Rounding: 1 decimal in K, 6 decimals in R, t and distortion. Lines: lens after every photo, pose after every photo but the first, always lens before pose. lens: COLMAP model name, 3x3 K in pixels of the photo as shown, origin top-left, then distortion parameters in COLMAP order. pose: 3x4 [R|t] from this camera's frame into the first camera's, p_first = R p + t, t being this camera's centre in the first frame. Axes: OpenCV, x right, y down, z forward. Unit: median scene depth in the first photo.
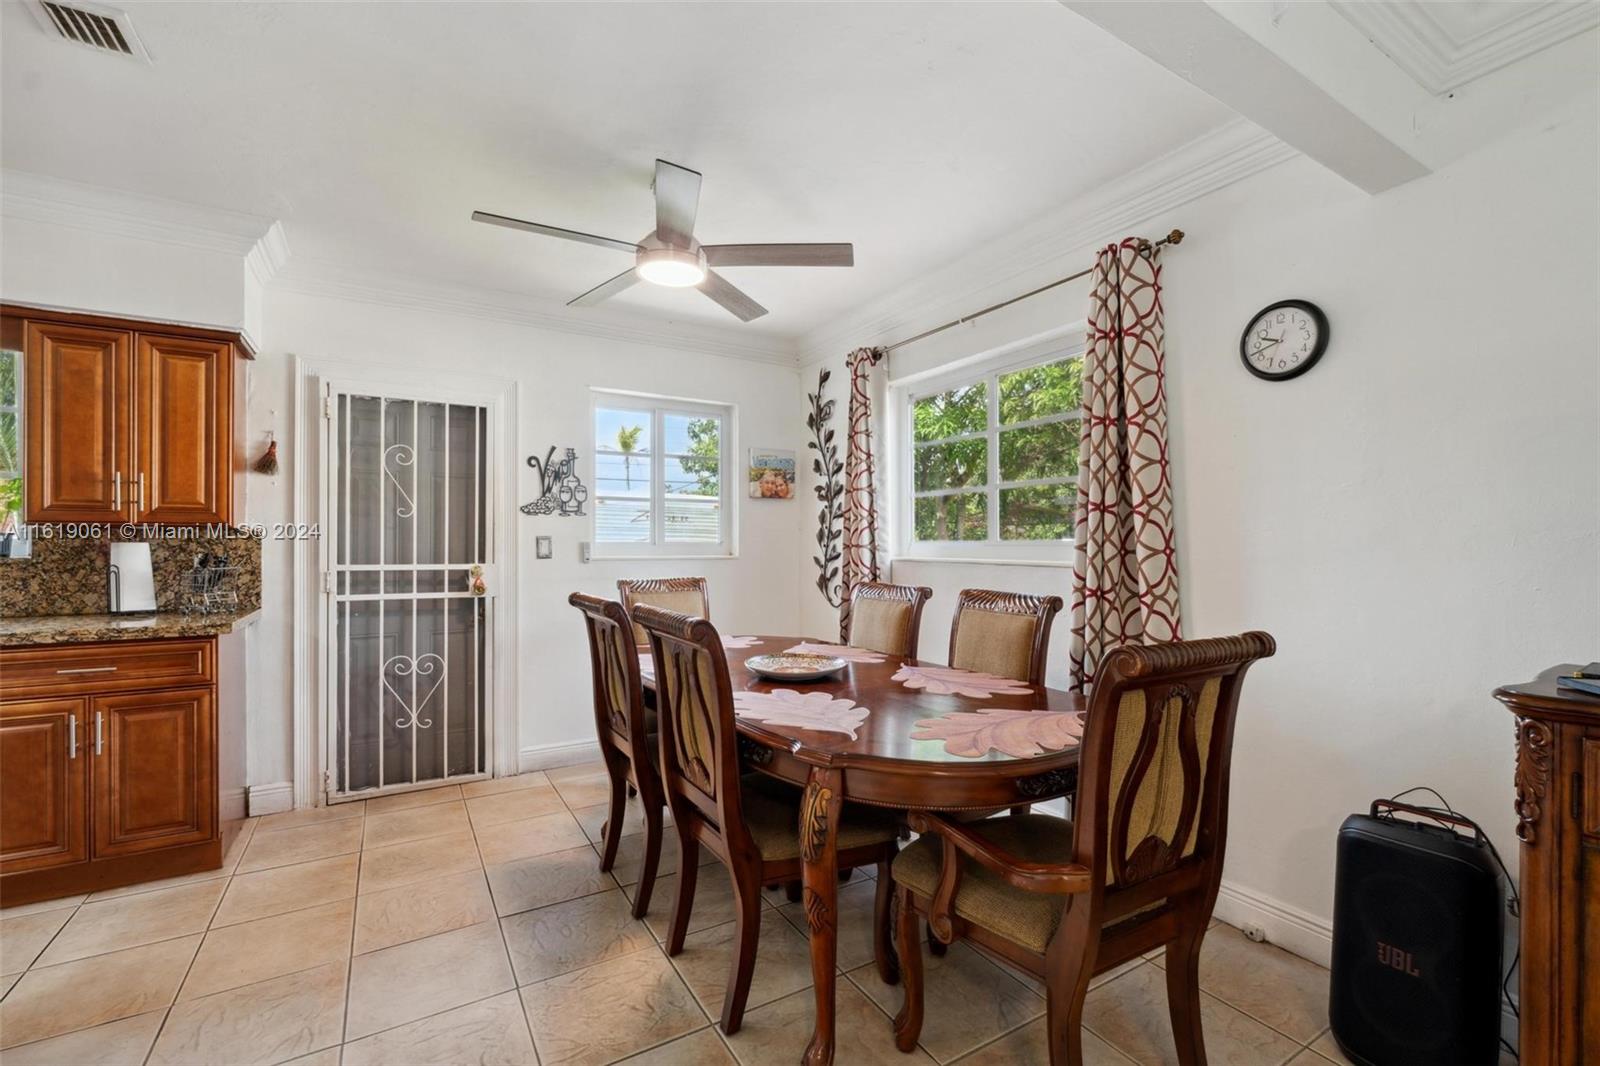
lens RADIAL K [[683.5, 0, 803.7], [0, 683.5, 547.3], [0, 0, 1]] dist [-0.009852, -0.000176]
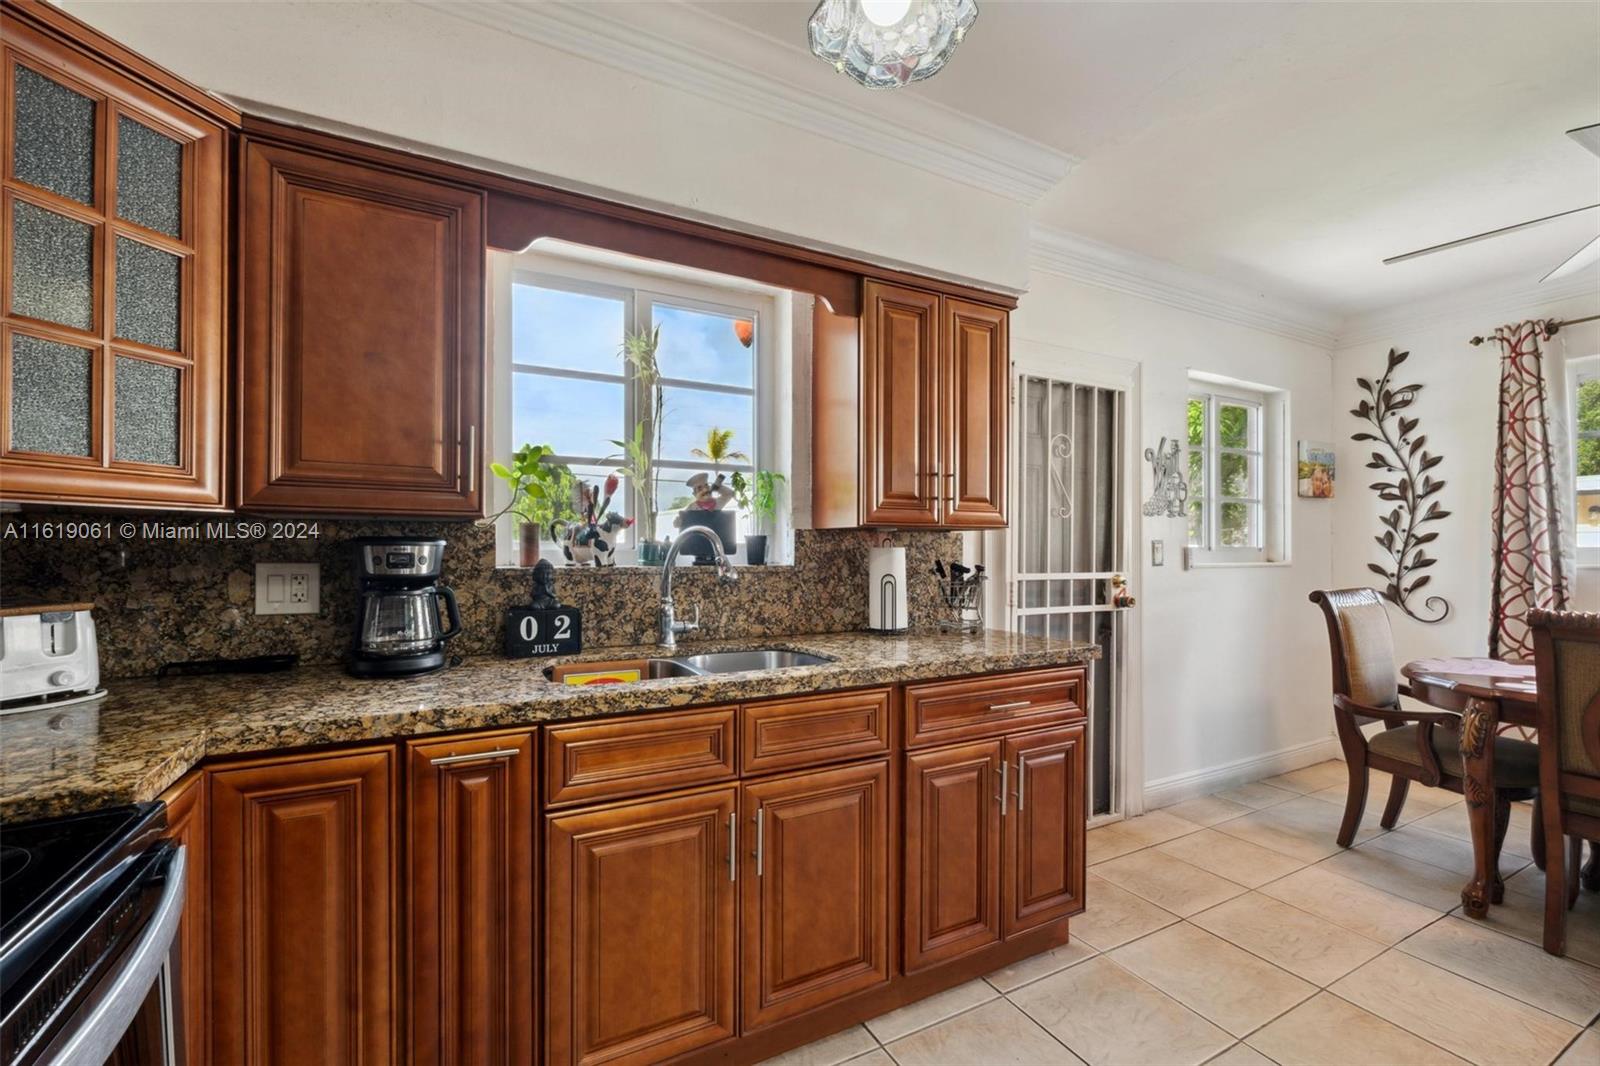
lens RADIAL K [[691.2, 0, 819.2], [0, 691.2, 554.3], [0, 0, 1]] dist [-0.000053, 0.000000]
pose [[0.999192, 0.000828, -0.040187, -0.784160], [-0.000732, 0.999997, 0.002411, -0.000432], [0.040189, -0.002380, 0.999189, 0.101387]]
